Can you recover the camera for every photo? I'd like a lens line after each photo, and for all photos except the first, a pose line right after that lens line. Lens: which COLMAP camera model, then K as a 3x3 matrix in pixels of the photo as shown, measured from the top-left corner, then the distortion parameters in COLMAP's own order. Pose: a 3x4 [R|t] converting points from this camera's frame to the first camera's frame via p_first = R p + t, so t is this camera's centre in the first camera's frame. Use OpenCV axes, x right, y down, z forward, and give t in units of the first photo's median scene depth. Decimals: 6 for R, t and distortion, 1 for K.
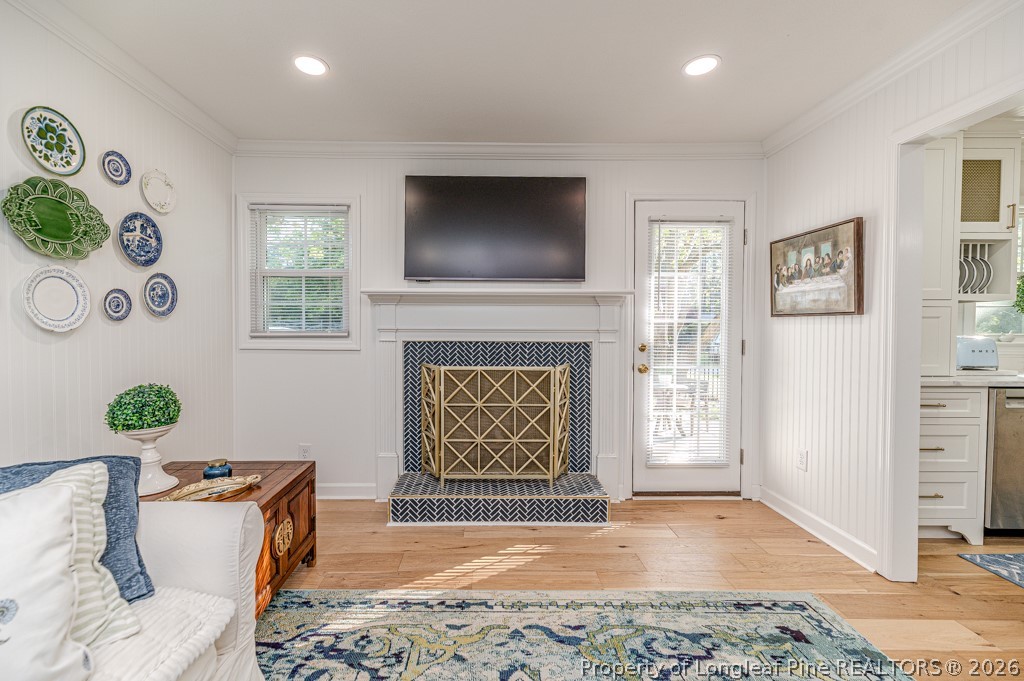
lens RADIAL K [[409.0, 0, 509.4], [0, 409.0, 339.8], [0, 0, 1]] dist [0.002191, -0.000398]
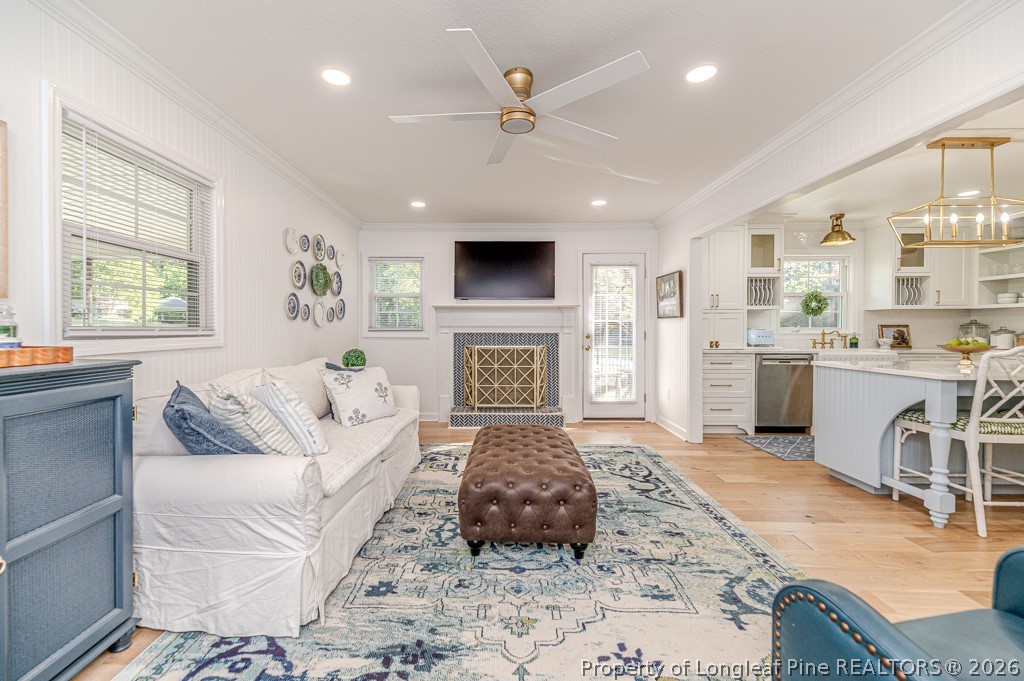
lens RADIAL K [[409.0, 0, 508.8], [0, 409.0, 332.2], [0, 0, 1]] dist [0.002191, -0.000398]
pose [[0.999681, -0.003005, -0.025093, 0.030604], [0.002609, 0.999872, -0.015810, 0.031985], [0.025137, 0.015740, 0.999560, -0.837567]]
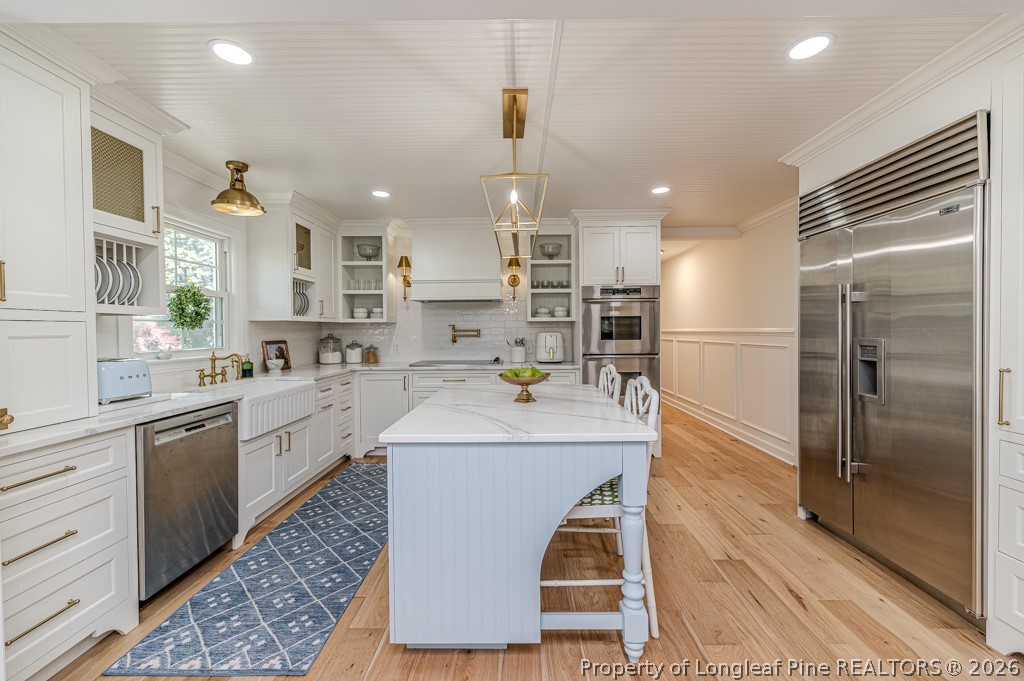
lens RADIAL K [[409.0, 0, 512.5], [0, 409.0, 337.2], [0, 0, 1]] dist [0.002191, -0.000398]
pose [[0.027356, -0.019259, 0.999440, 0.335378], [0.032953, 0.999288, 0.018355, -0.037786], [-0.999082, 0.032432, 0.027971, 0.203240]]
